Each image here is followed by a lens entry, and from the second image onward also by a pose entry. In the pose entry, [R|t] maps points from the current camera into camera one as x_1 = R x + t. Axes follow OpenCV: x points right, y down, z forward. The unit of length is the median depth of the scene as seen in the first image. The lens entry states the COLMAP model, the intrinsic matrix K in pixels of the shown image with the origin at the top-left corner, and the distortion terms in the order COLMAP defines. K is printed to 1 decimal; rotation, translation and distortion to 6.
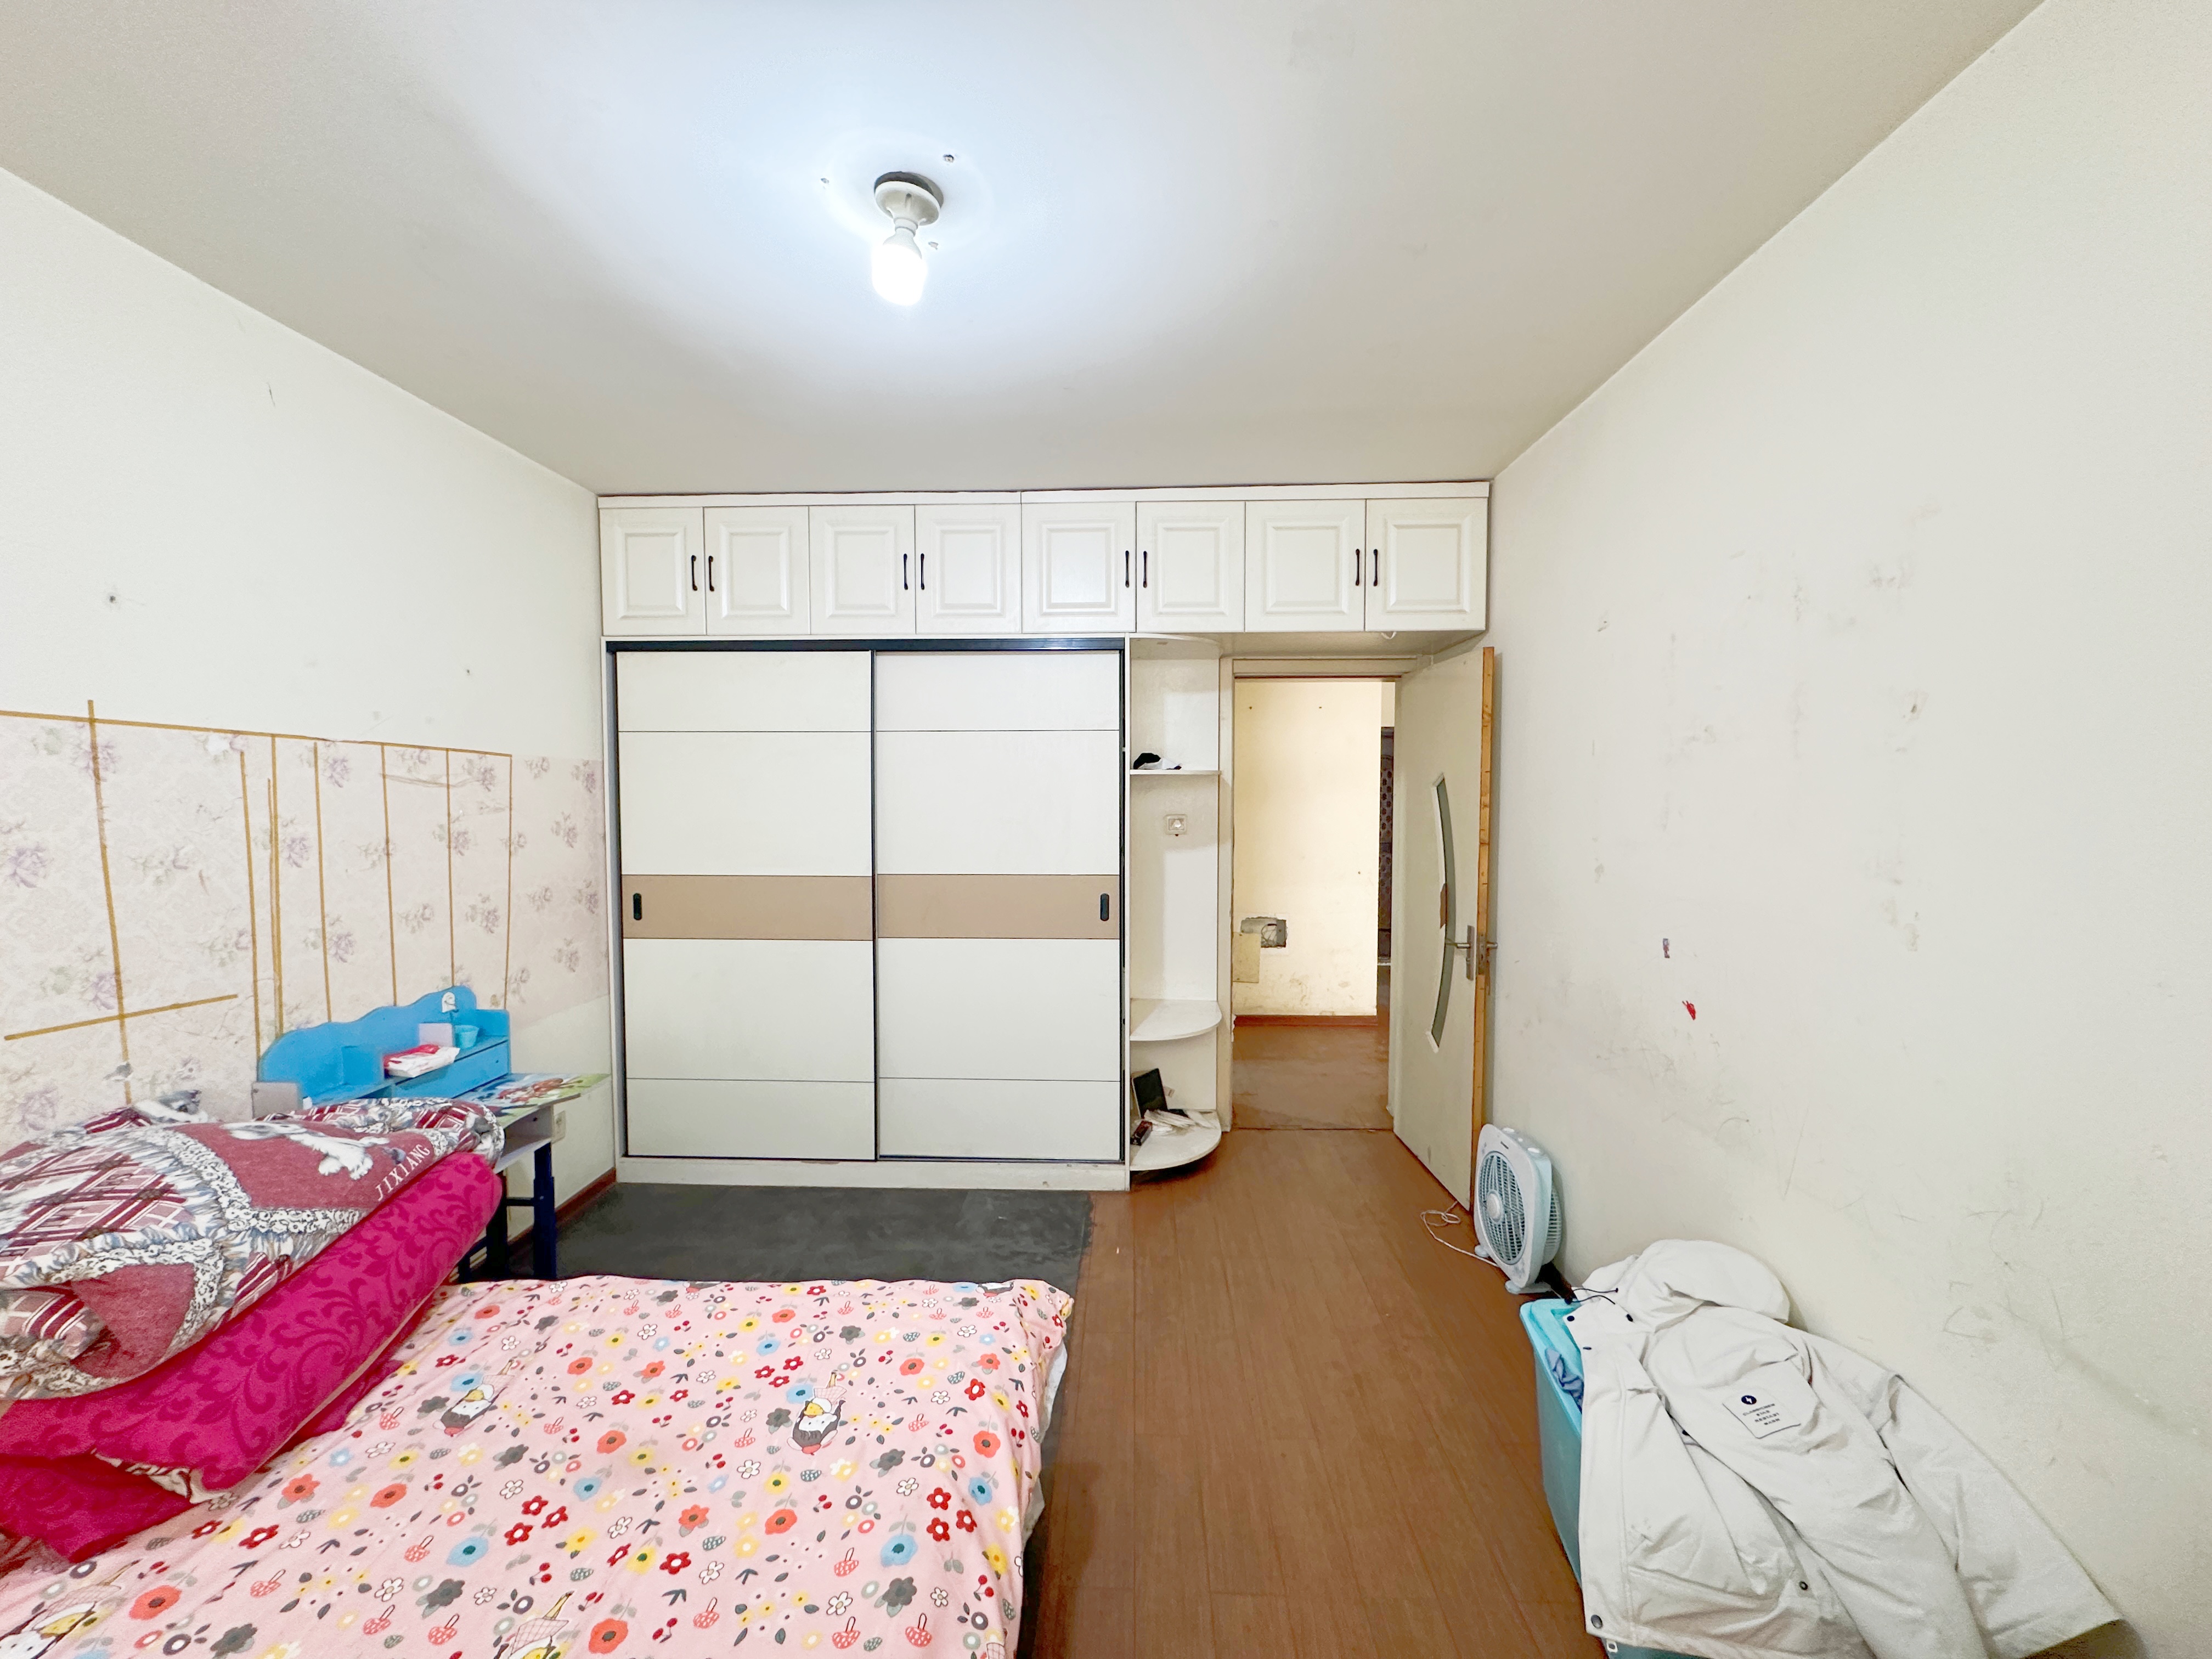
lens RADIAL K [[887.4, 0, 1101.2], [0, 887.4, 828.8], [0, 0, 1]] dist [-0.009628, 0.000145]
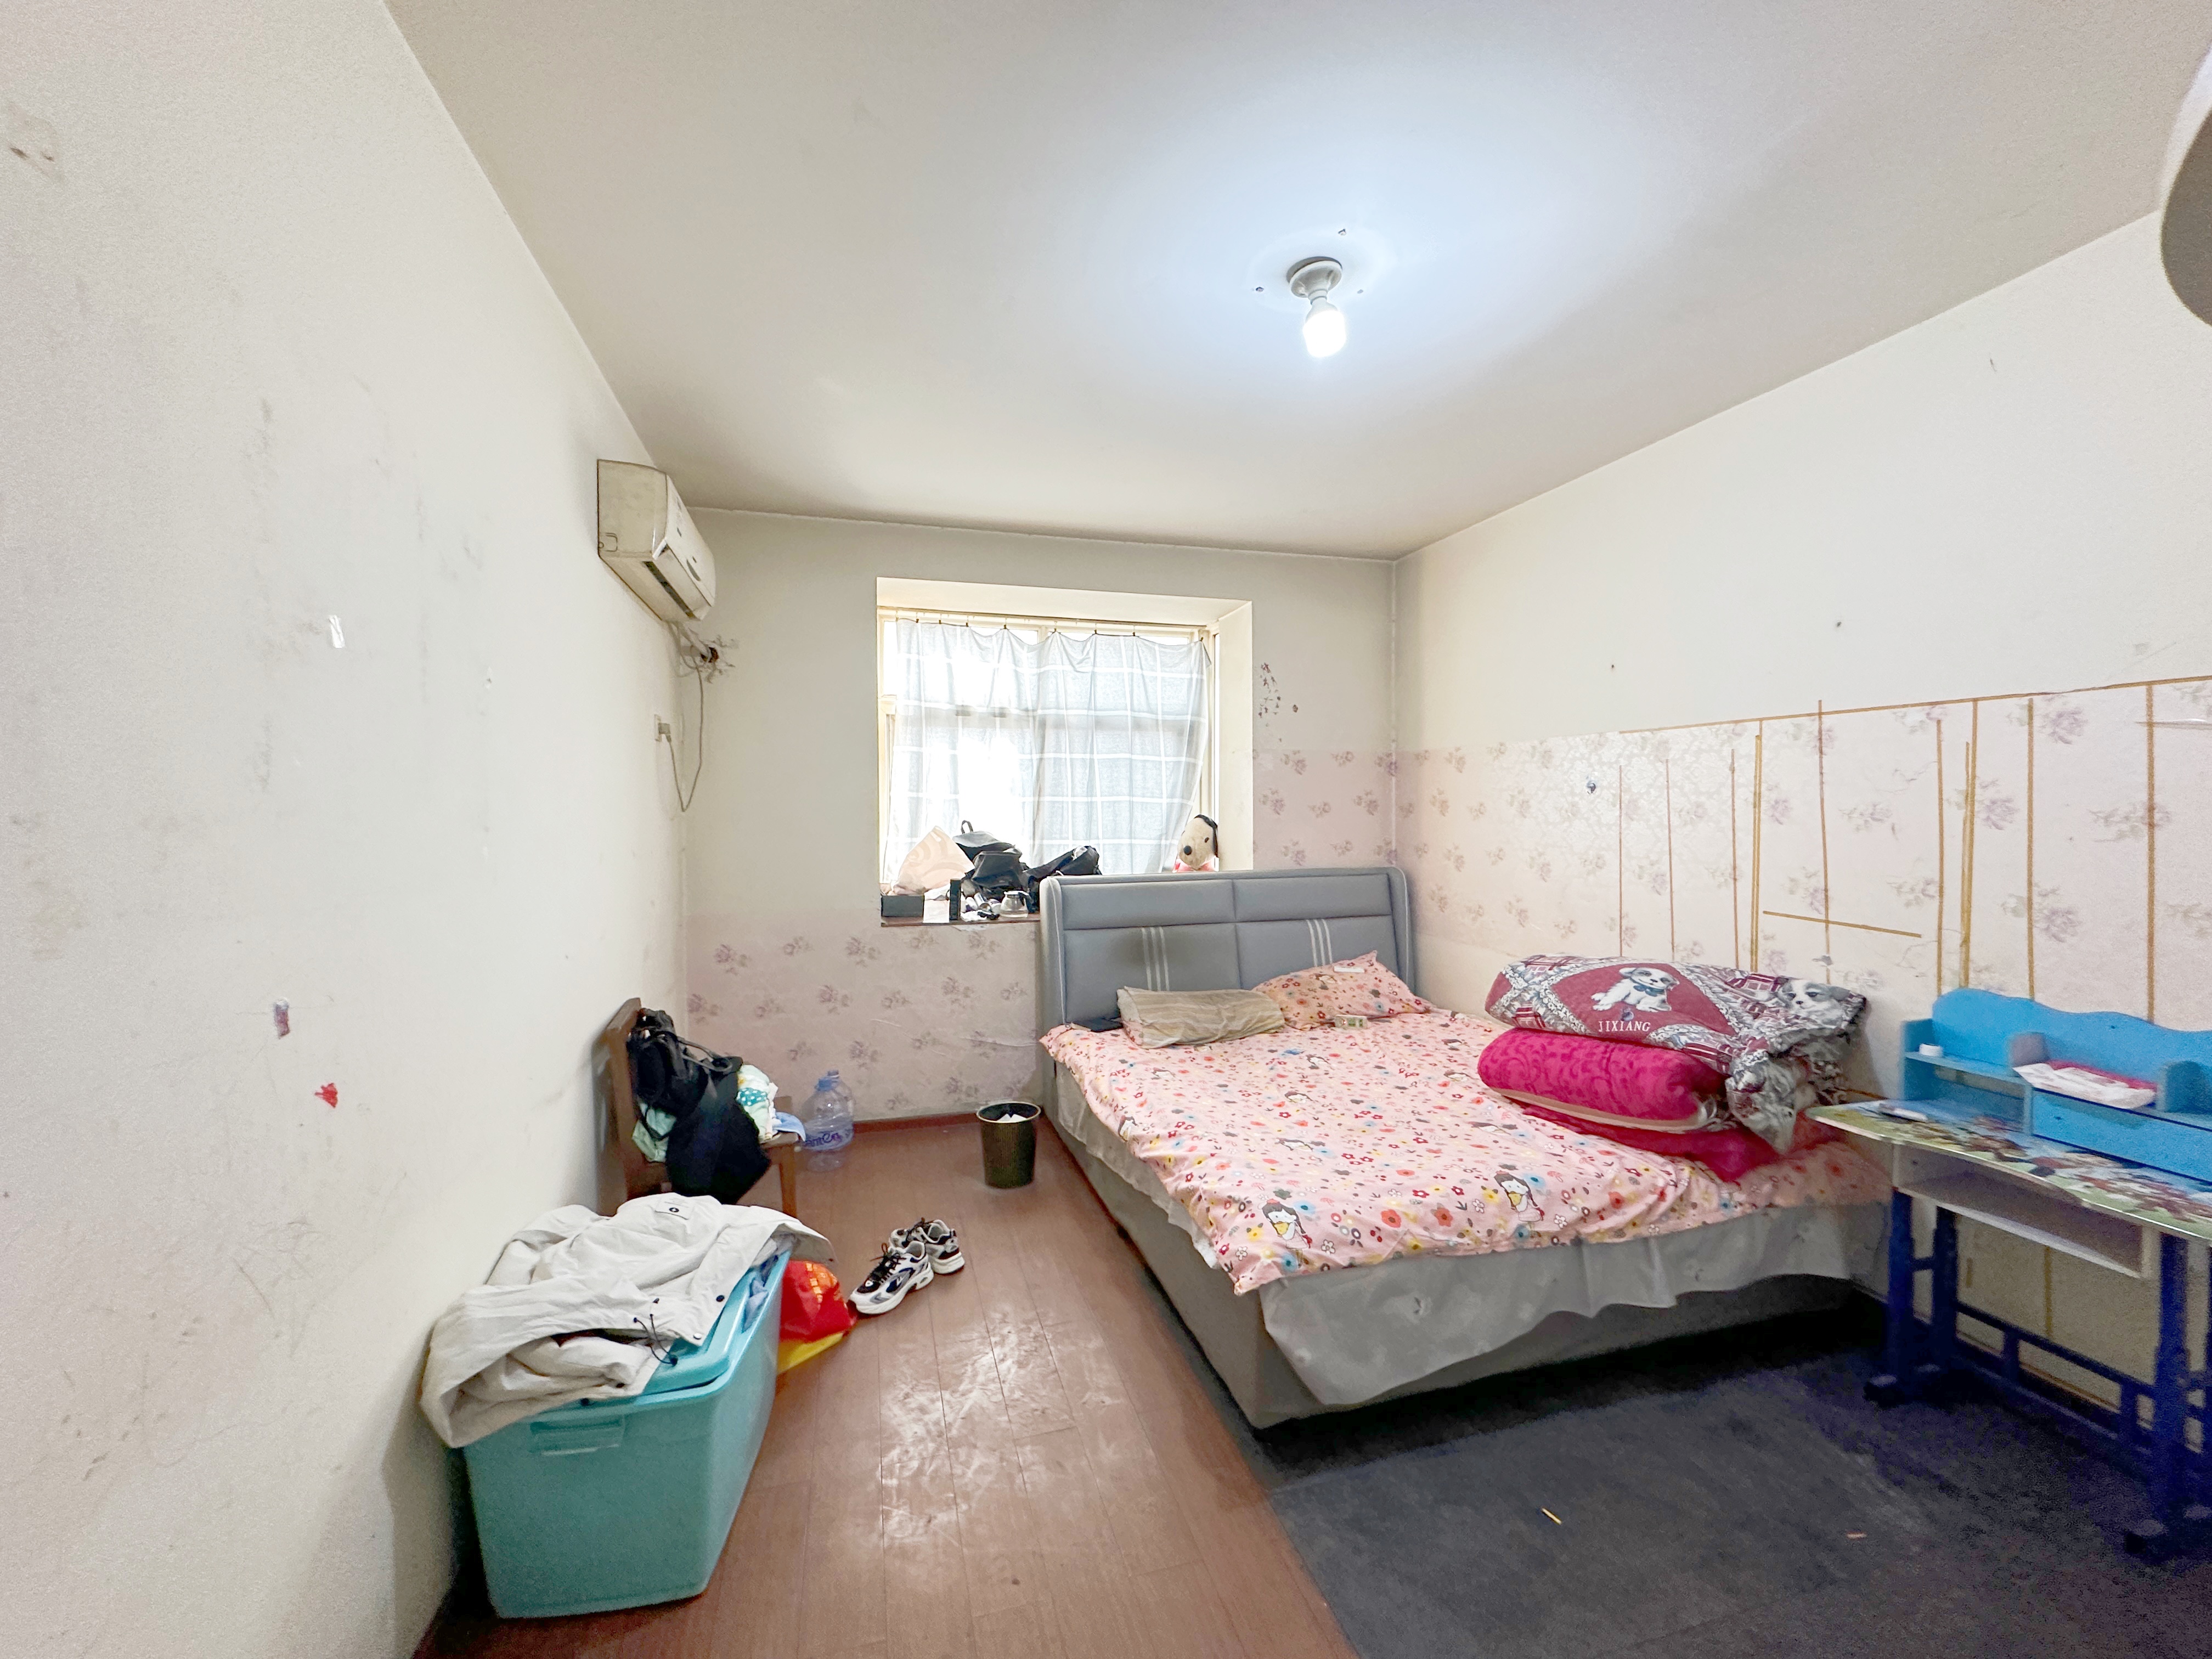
lens RADIAL K [[887.4, 0, 1105.1], [0, 887.4, 817.7], [0, 0, 1]] dist [-0.009628, 0.000145]
pose [[-0.955356, 0.007523, -0.295360, 0.356309], [-0.005602, 0.999035, 0.043566, -0.006961], [0.295403, 0.043276, -0.954392, 1.743631]]
